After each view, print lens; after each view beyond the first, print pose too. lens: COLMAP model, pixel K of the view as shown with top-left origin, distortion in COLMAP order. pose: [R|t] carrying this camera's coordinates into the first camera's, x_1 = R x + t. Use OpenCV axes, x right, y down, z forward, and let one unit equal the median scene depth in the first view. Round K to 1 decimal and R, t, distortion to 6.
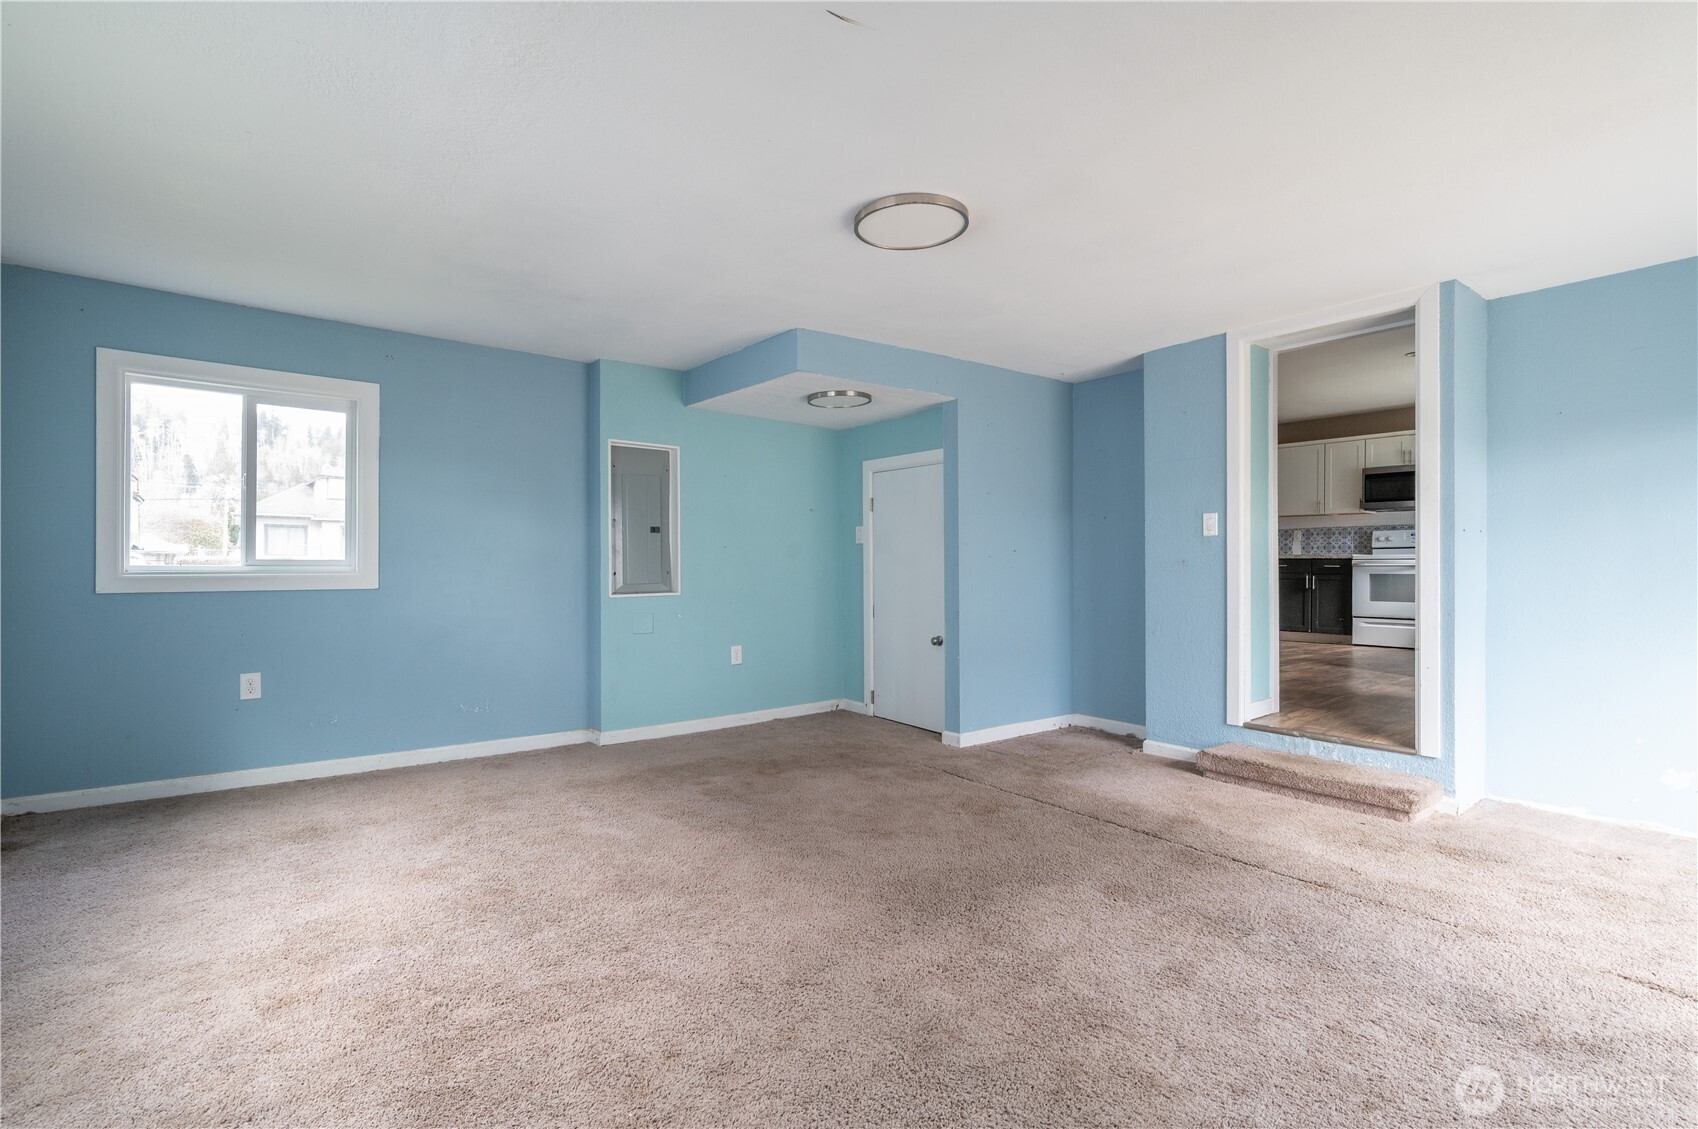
lens RADIAL K [[775.8, 0, 848.9], [0, 775.8, 568.0], [0, 0, 1]] dist [-0.000921, -0.000295]
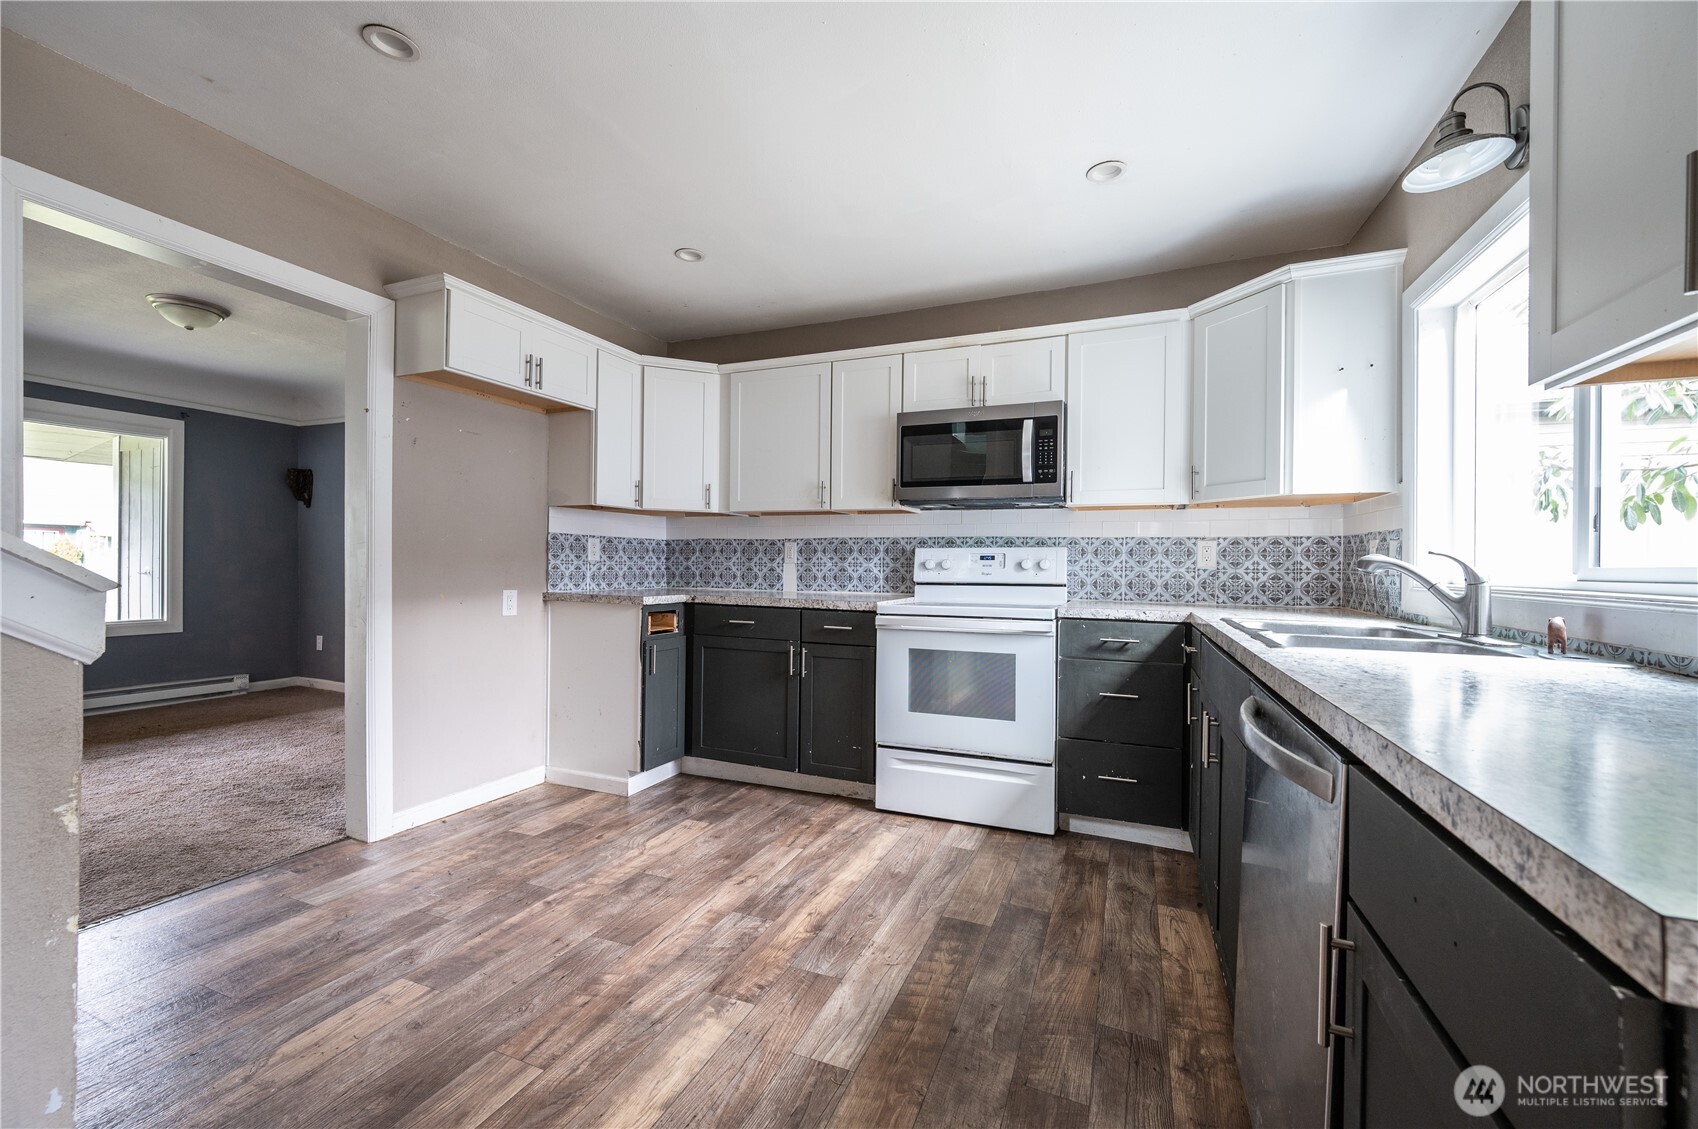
lens RADIAL K [[682.5, 0, 851.5], [0, 682.5, 563.1], [0, 0, 1]] dist [-0.001077, -0.000006]
pose [[0.876126, 0.005479, 0.482050, 0.439504], [-0.003775, 0.999983, -0.004506, -0.036819], [-0.482067, 0.002128, 0.876132, 0.652006]]
